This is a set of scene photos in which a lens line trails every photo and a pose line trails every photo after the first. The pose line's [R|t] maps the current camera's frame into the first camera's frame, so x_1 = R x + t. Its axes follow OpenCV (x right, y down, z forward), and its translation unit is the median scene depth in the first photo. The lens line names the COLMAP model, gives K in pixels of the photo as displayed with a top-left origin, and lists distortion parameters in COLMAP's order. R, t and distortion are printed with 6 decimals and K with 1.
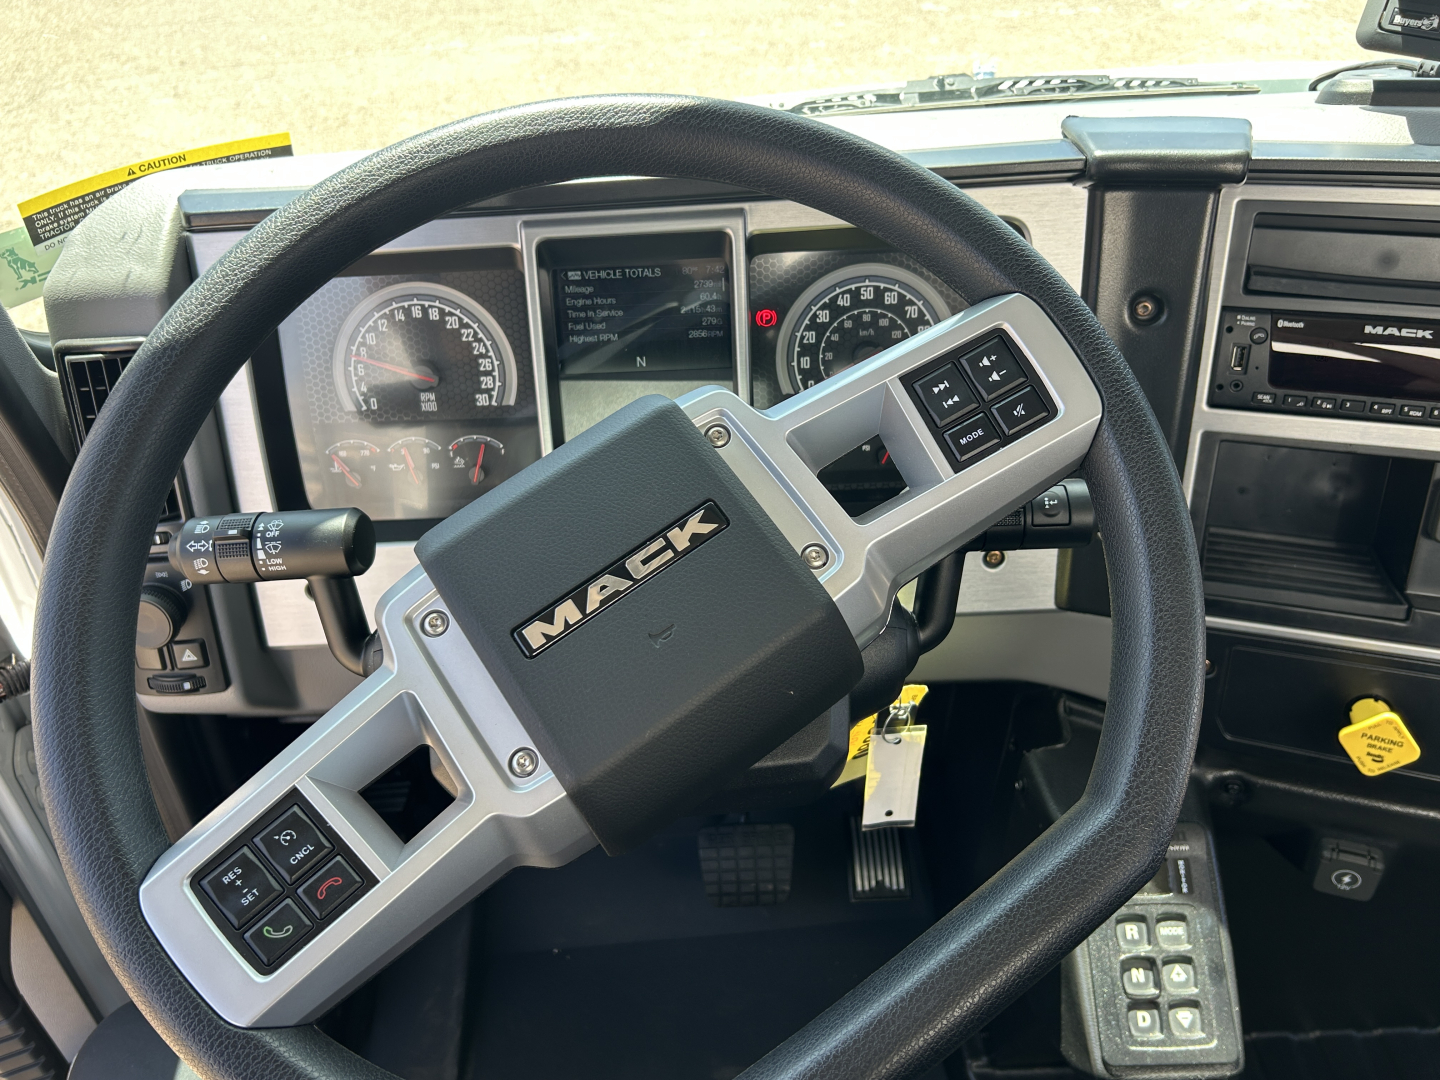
lens RADIAL K [[1085.5, 0, 727.2], [0, 1085.5, 533.1], [0, 0, 1]] dist [0.030913, -0.051714]
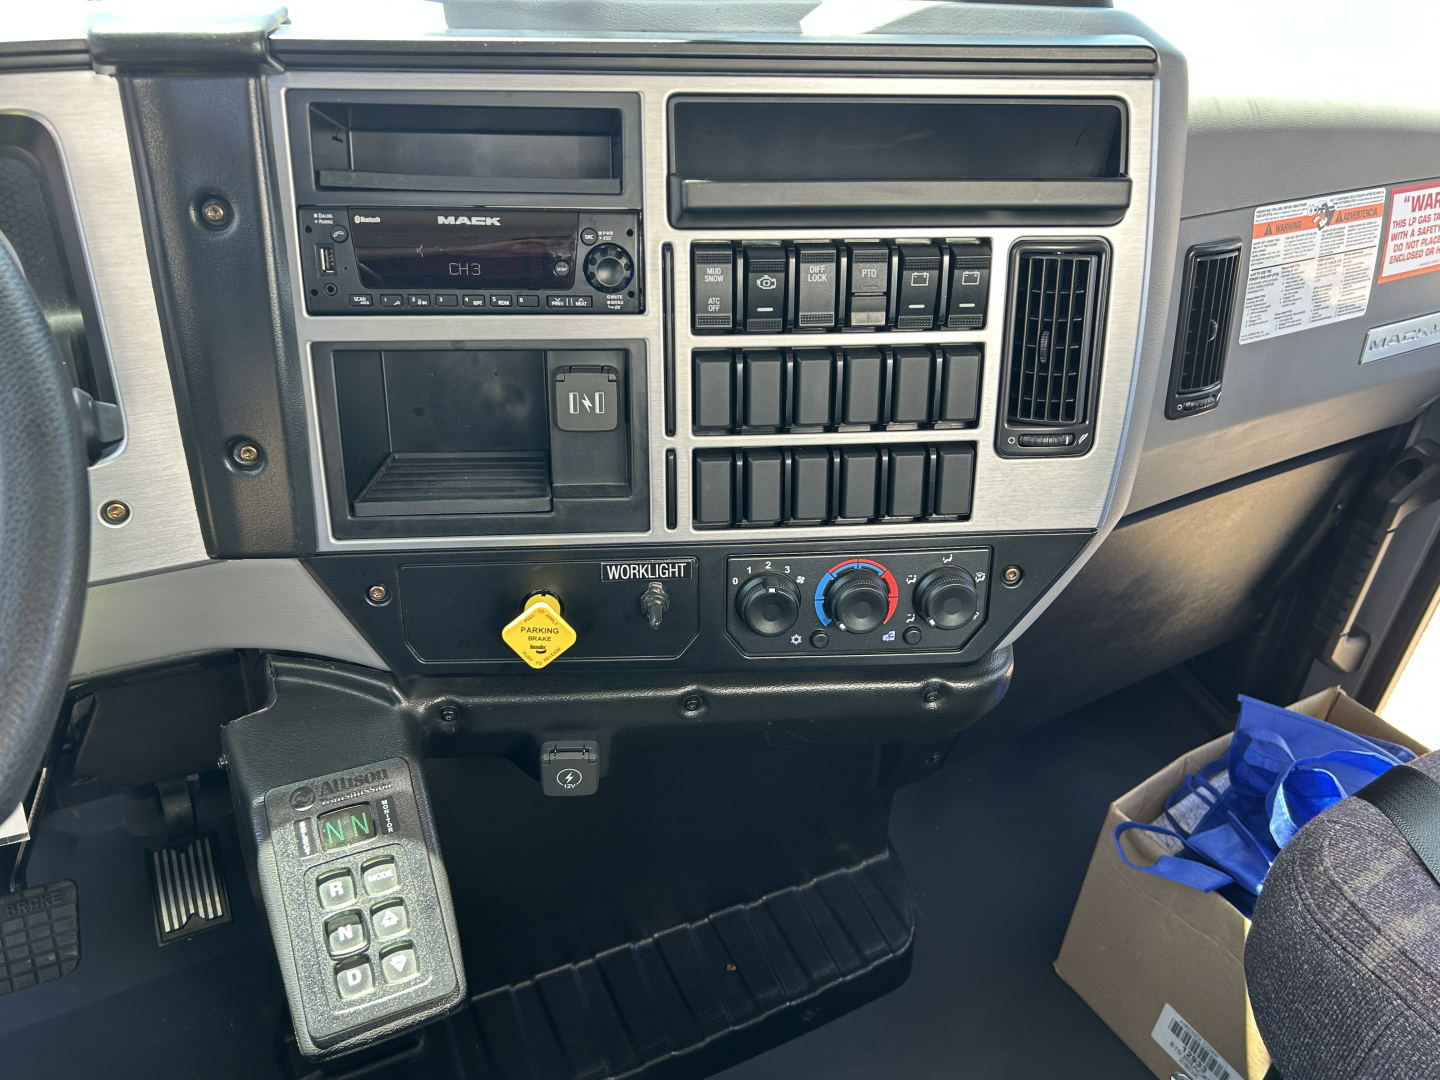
lens RADIAL K [[1085.5, 0, 715.5], [0, 1085.5, 538.5], [0, 0, 1]] dist [0.030913, -0.051714]
pose [[0.902858, -0.151685, 0.402292, 0.341079], [0.156113, 0.987495, 0.021977, 0.104368], [-0.400595, 0.042961, 0.915247, 0.012203]]
